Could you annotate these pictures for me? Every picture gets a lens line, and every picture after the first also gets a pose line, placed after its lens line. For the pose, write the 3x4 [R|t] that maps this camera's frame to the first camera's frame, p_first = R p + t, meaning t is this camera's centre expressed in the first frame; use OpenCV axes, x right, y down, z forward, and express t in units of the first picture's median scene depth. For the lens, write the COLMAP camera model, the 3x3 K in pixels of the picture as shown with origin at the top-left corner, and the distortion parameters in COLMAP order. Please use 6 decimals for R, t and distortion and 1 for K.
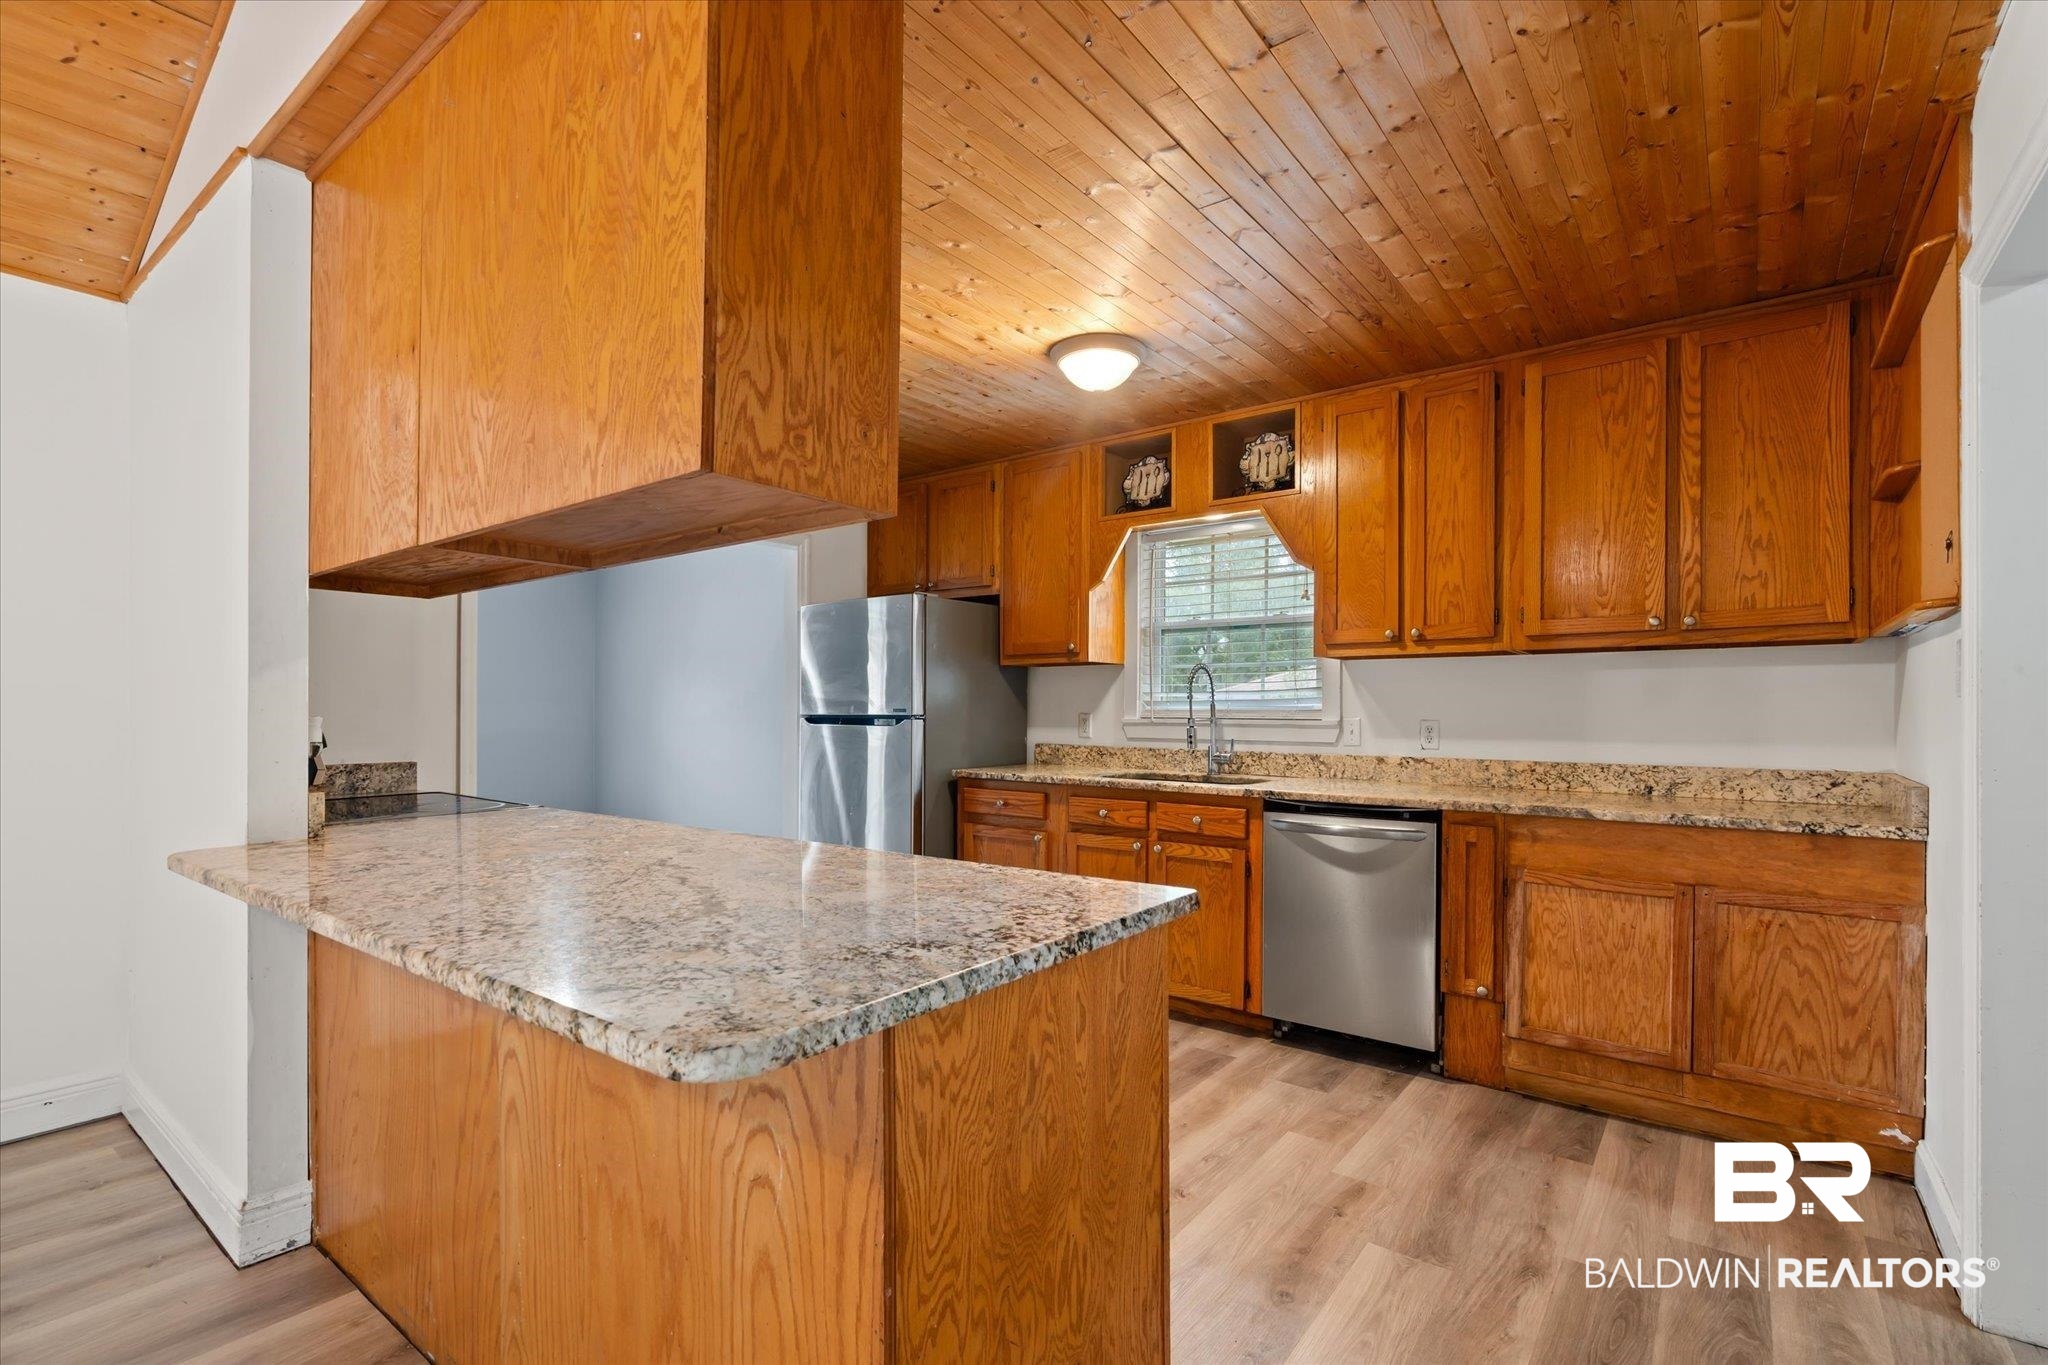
lens RADIAL K [[934.2, 0, 1015.9], [0, 934.2, 714.4], [0, 0, 1]] dist [-0.000251, -0.000924]
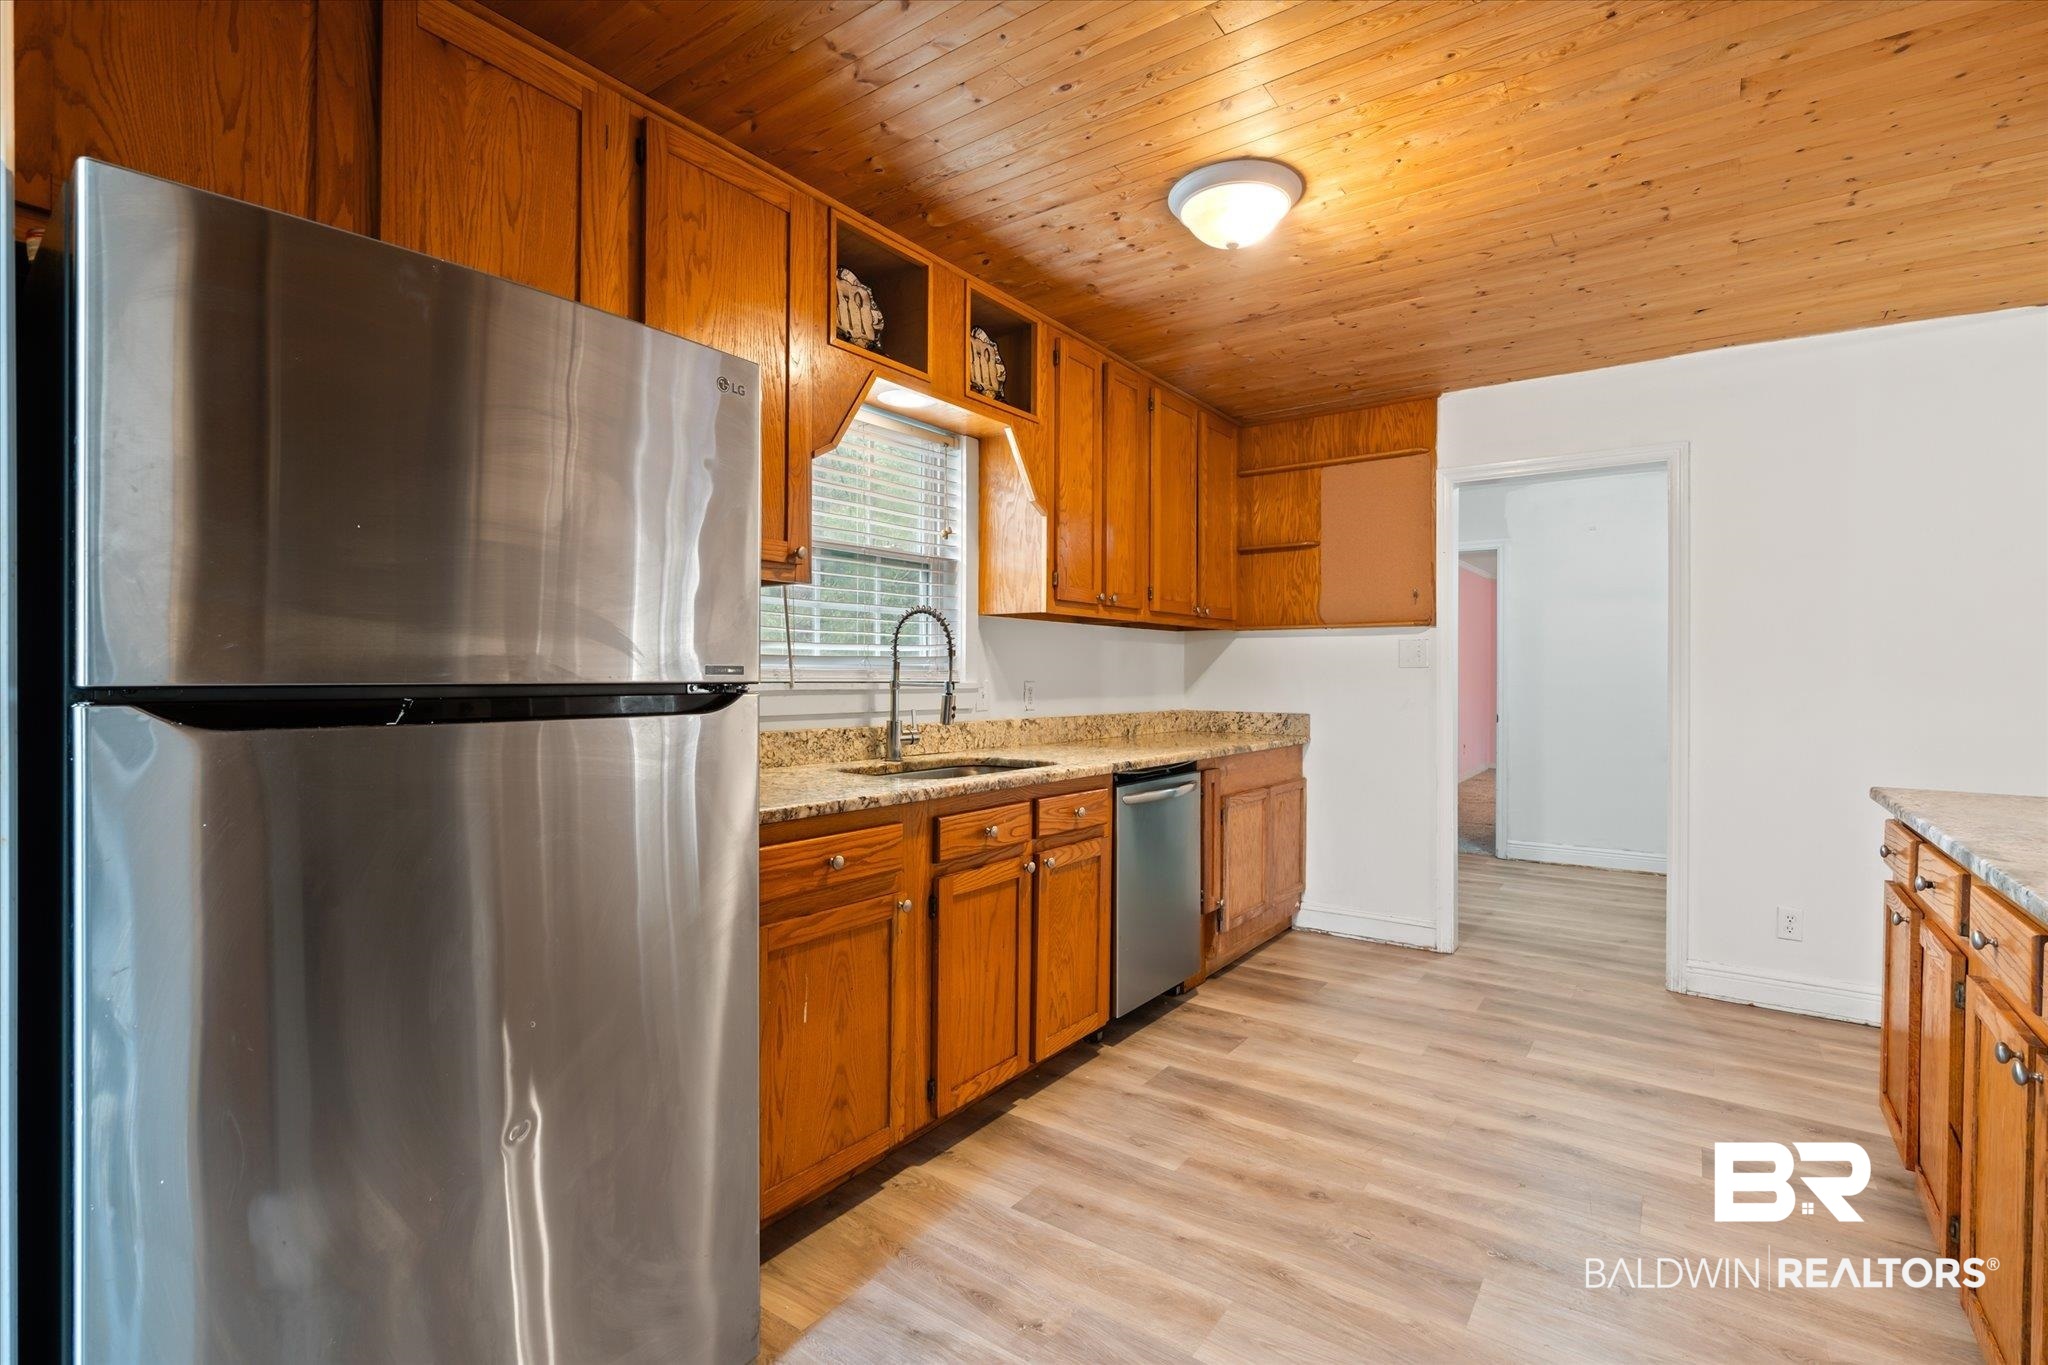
lens RADIAL K [[925.9, 0, 1031.9], [0, 925.9, 678.1], [0, 0, 1]] dist [-0.013394, -0.000163]
pose [[-0.028846, -0.007773, 0.999554, -0.654650], [-0.004557, 0.999960, 0.007645, -0.005902], [-0.999573, -0.004334, -0.028881, 1.199633]]
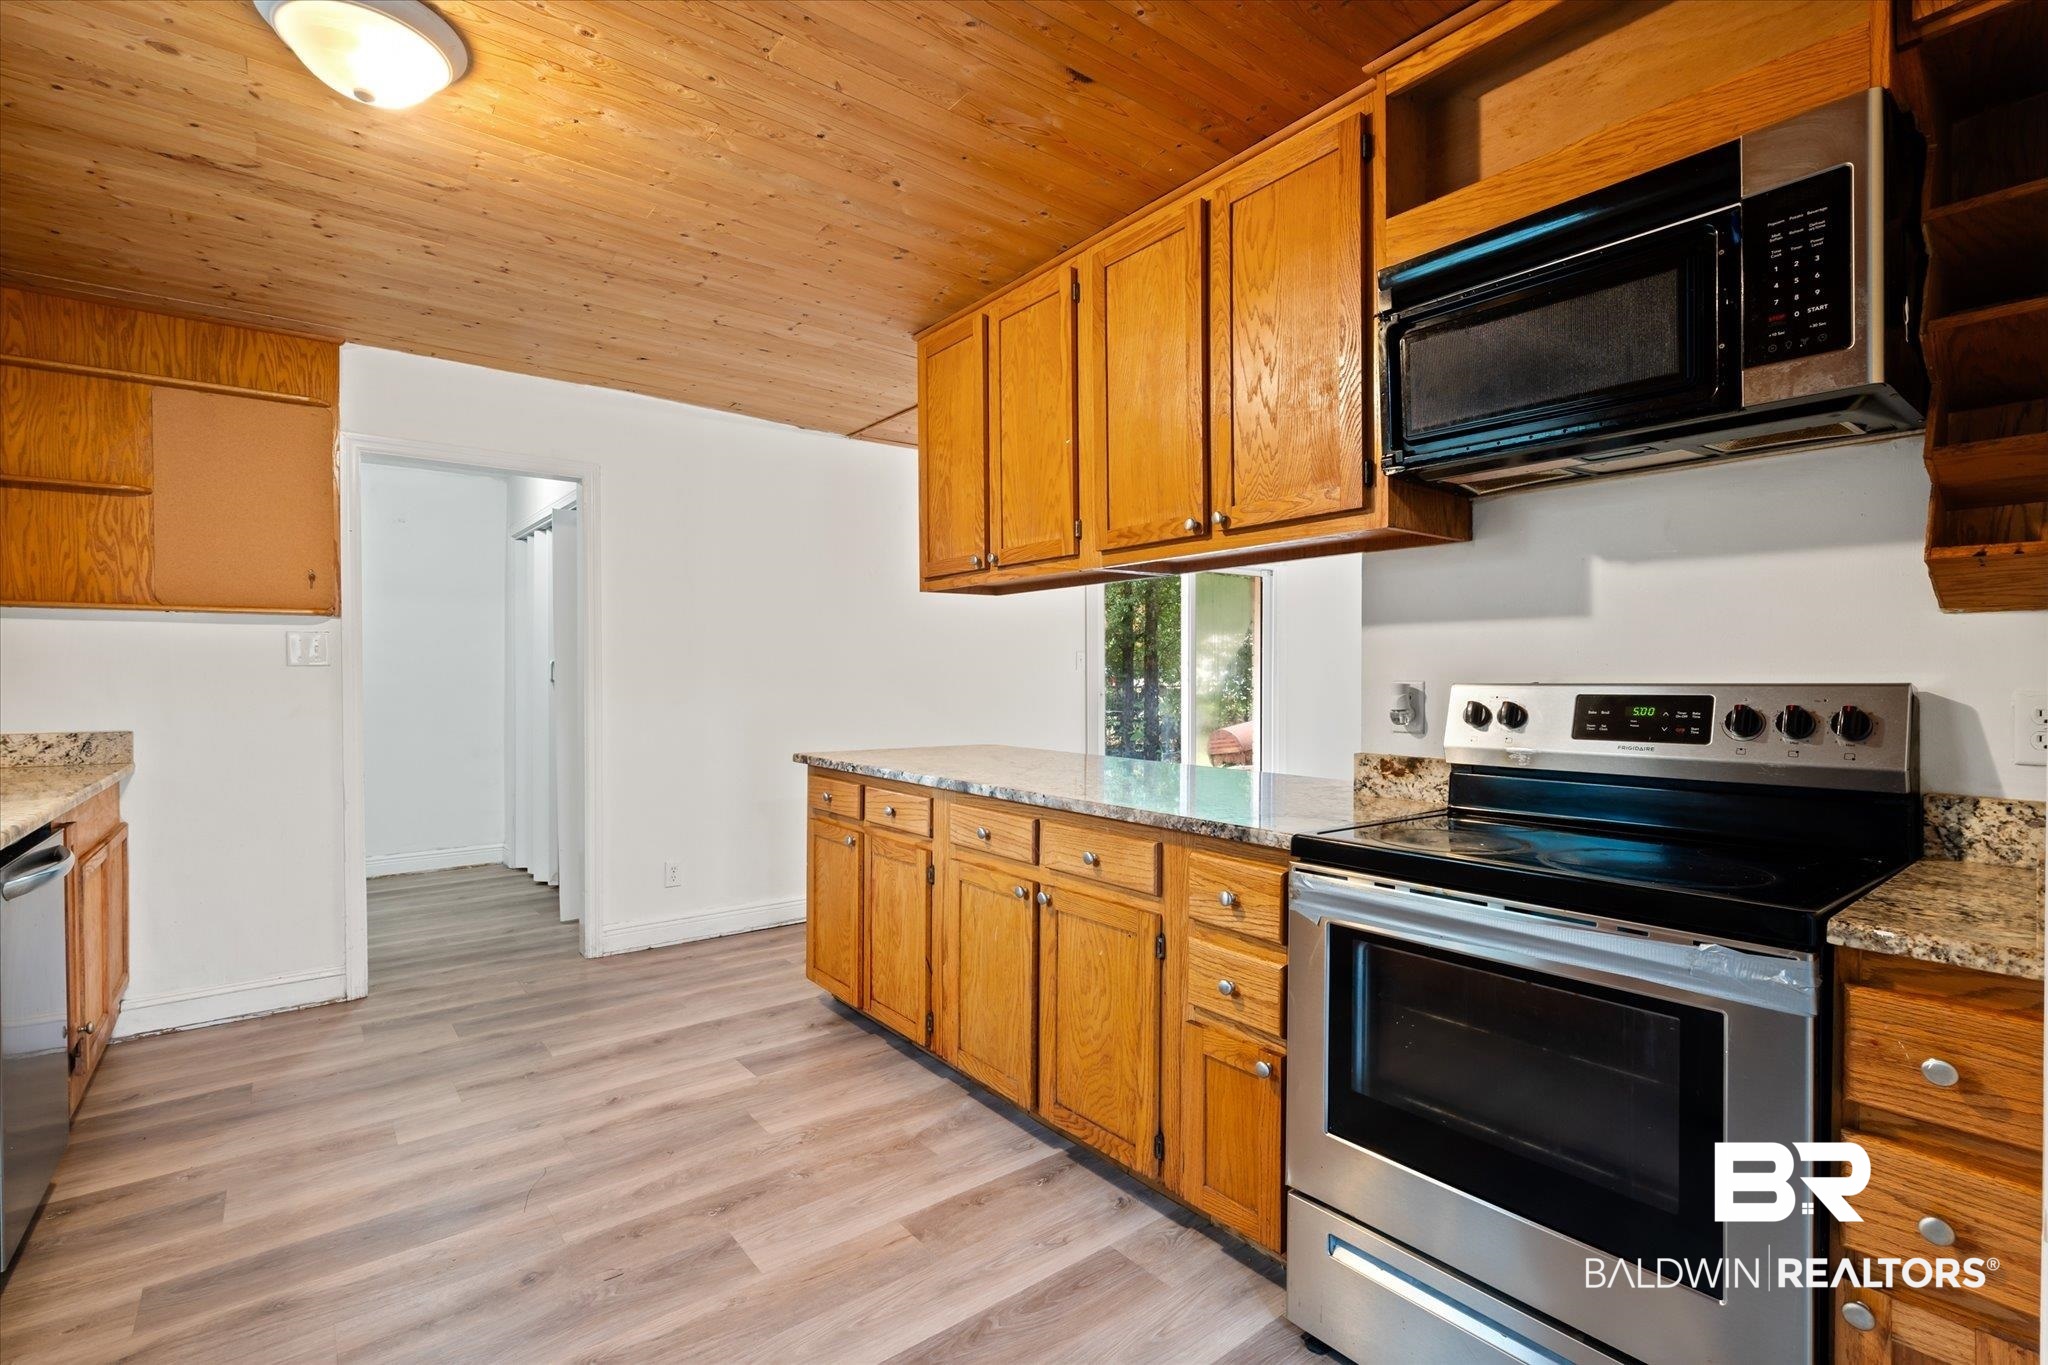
lens RADIAL K [[925.9, 0, 1031.9], [0, 925.9, 678.1], [0, 0, 1]] dist [-0.013394, -0.000163]
pose [[-0.972188, -0.001887, 0.234193, -0.428767], [-0.000733, 0.999987, 0.005012, -0.004687], [-0.234199, 0.004701, -0.972177, 1.459343]]
